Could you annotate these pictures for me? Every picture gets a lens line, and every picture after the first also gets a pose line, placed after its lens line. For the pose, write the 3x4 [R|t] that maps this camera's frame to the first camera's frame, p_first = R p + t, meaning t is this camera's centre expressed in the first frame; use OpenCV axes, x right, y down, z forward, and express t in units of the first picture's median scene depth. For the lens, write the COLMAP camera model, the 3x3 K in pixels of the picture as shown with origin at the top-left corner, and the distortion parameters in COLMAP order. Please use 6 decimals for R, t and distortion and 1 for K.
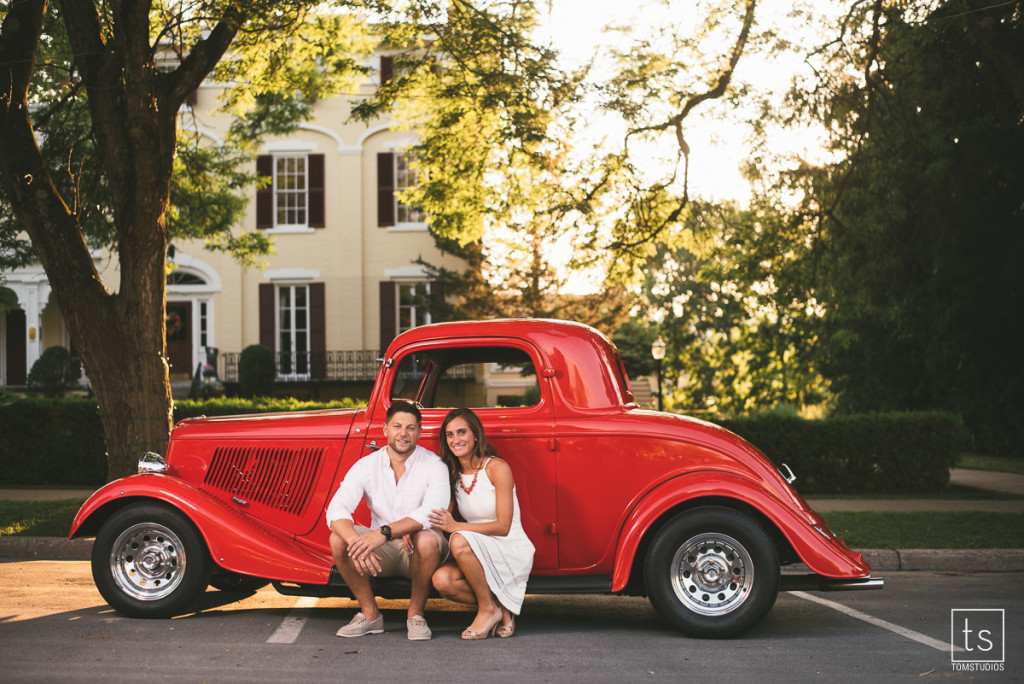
lens RADIAL K [[1537.7, 0, 512.0], [0, 1537.7, 342.0], [0, 0, 1]] dist [-0.021248, -0.110808]
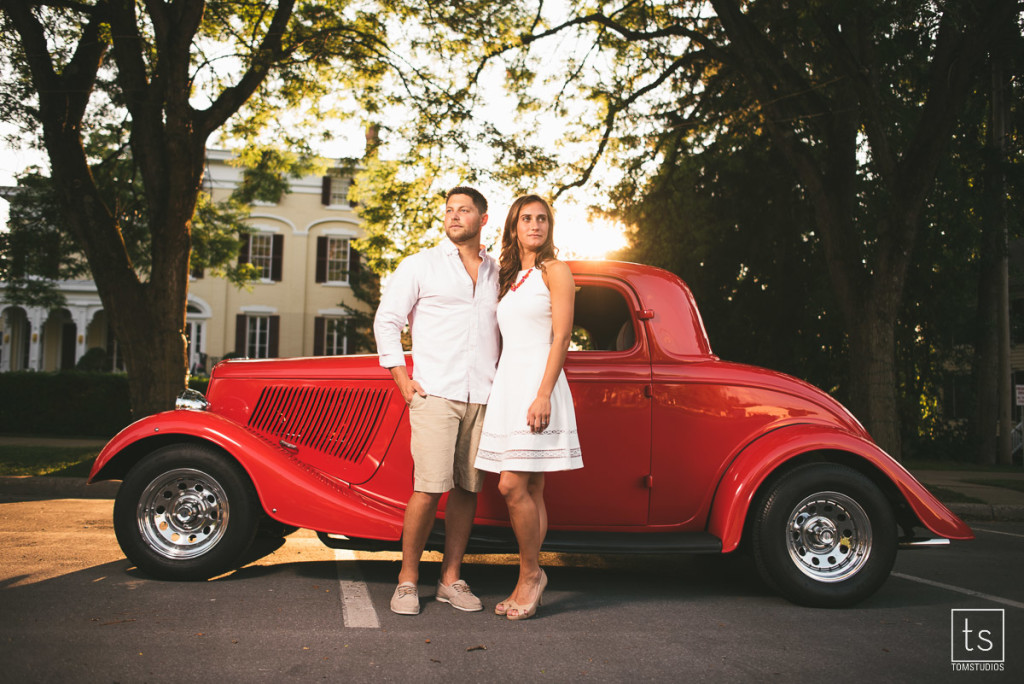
lens RADIAL K [[859.4, 0, 514.5], [0, 859.4, 330.9], [0, 0, 1]] dist [-0.027887, 0.015658]
pose [[0.985810, 0.045421, 0.161606, -0.073767], [-0.037956, 0.998078, -0.048985, 0.031035], [-0.163521, 0.042156, 0.985639, 0.266621]]
